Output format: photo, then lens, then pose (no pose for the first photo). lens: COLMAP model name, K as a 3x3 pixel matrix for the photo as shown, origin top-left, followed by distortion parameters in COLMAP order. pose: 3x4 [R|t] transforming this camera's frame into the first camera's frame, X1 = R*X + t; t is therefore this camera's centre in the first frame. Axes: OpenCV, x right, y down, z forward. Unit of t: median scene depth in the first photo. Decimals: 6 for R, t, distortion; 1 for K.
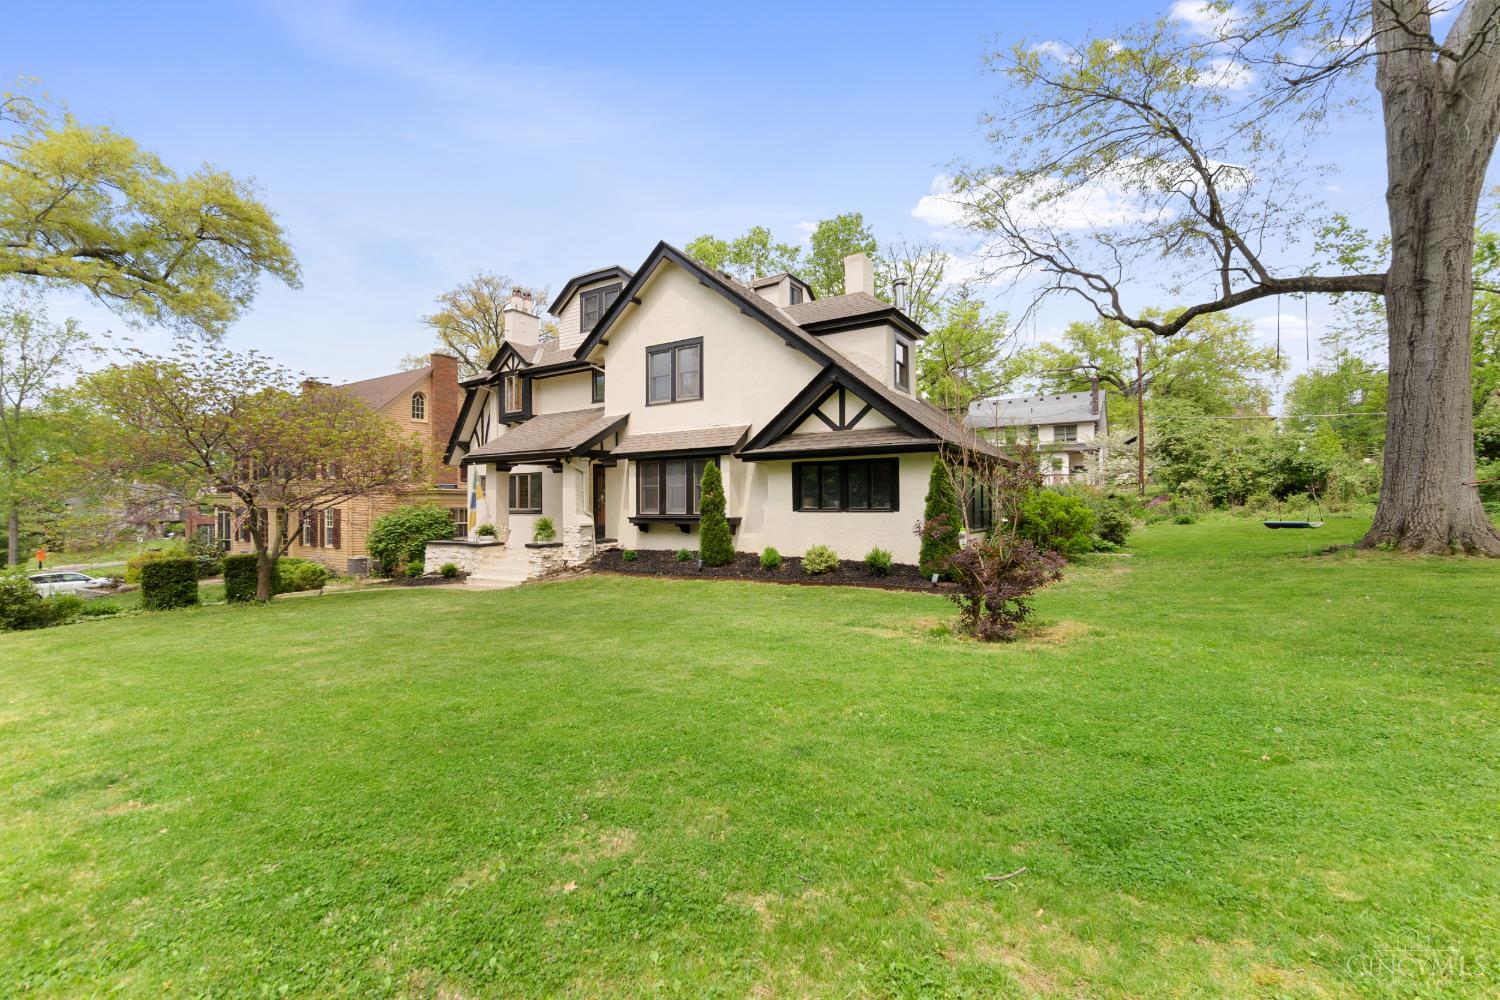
lens RADIAL K [[646.2, 0, 752.0], [0, 646.2, 505.1], [0, 0, 1]] dist [-0.002098, -0.000156]
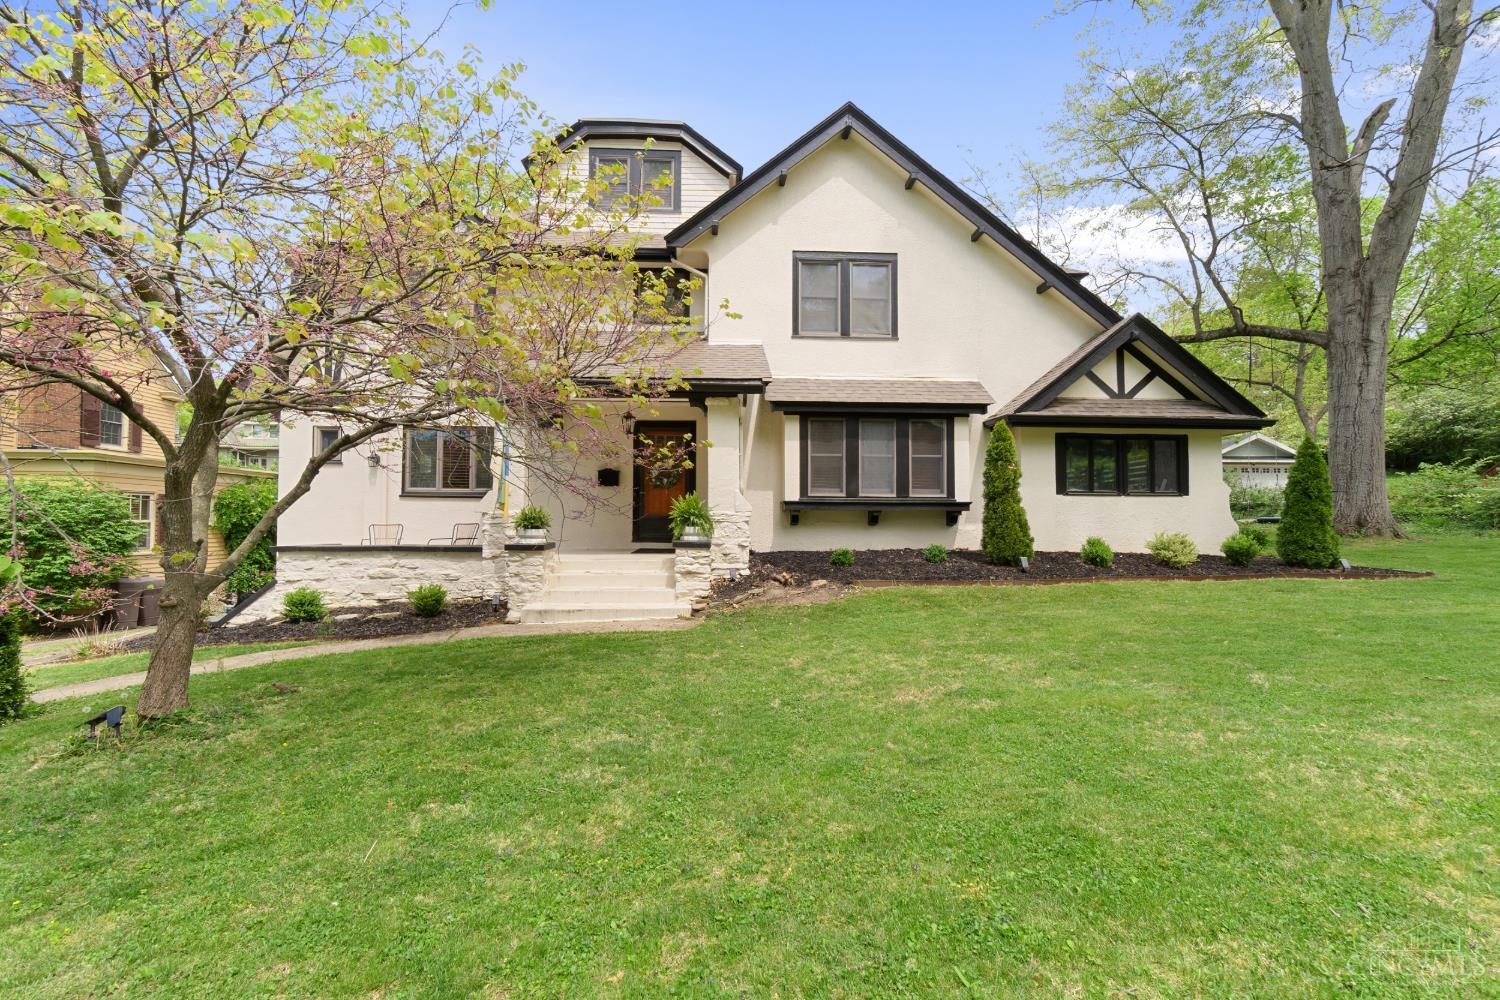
lens RADIAL K [[646.2, 0, 752.0], [0, 646.2, 505.1], [0, 0, 1]] dist [-0.002098, -0.000156]
pose [[0.810283, 0.027981, 0.585370, -0.630290], [-0.010370, 0.999388, -0.033418, 0.047472], [-0.585947, 0.021008, 0.810077, 0.517801]]
